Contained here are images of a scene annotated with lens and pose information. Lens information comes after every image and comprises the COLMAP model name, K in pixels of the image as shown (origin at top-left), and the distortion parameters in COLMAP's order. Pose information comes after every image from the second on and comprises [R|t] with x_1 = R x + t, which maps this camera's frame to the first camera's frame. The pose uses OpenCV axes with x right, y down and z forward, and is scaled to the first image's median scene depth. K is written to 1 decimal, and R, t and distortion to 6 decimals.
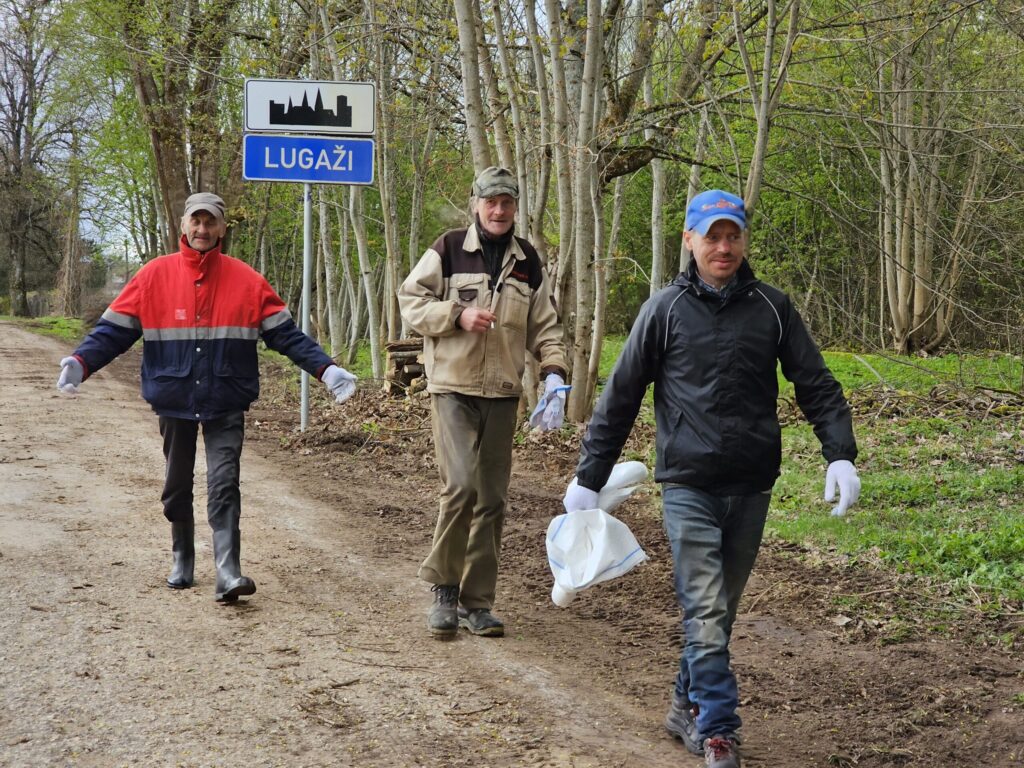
lens RADIAL K [[2027.2, 0, 539.9], [0, 2027.2, 365.6], [0, 0, 1]] dist [-0.039191, 1.951292]
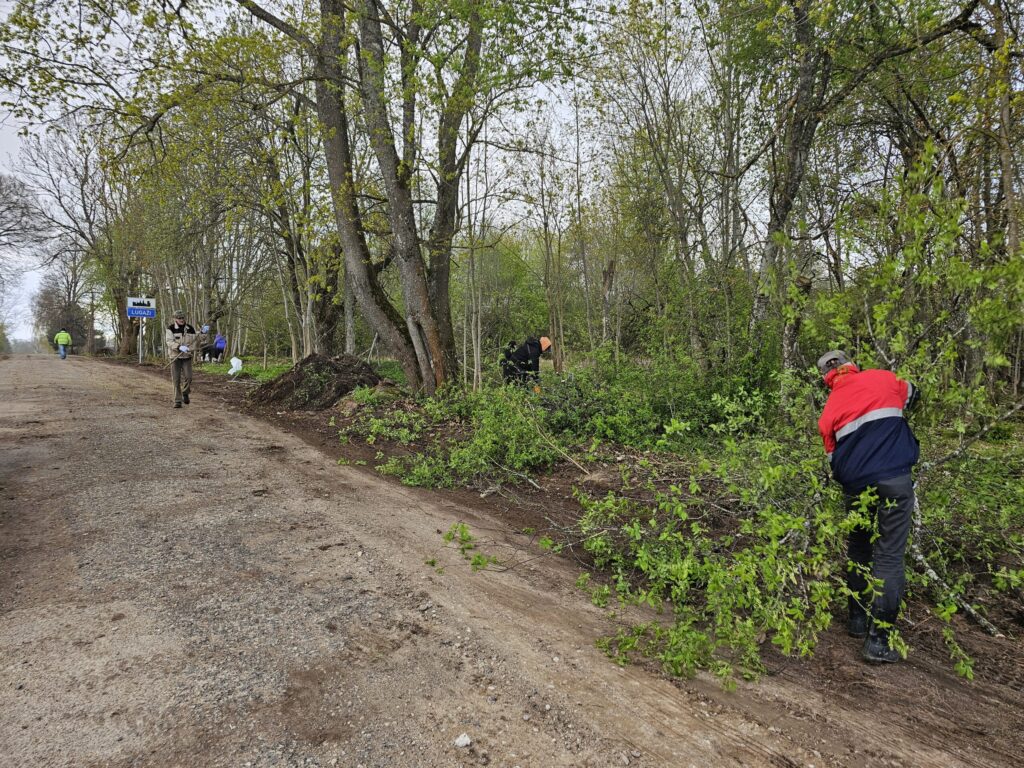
lens RADIAL K [[651.7, 0, 504.1], [0, 651.7, 380.2], [0, 0, 1]] dist [0.039030, -0.031957]
pose [[0.944991, -0.008733, 0.326980, 0.220918], [0.006194, 0.999942, 0.008806, 0.066700], [-0.327038, -0.006296, 0.944990, -0.949357]]
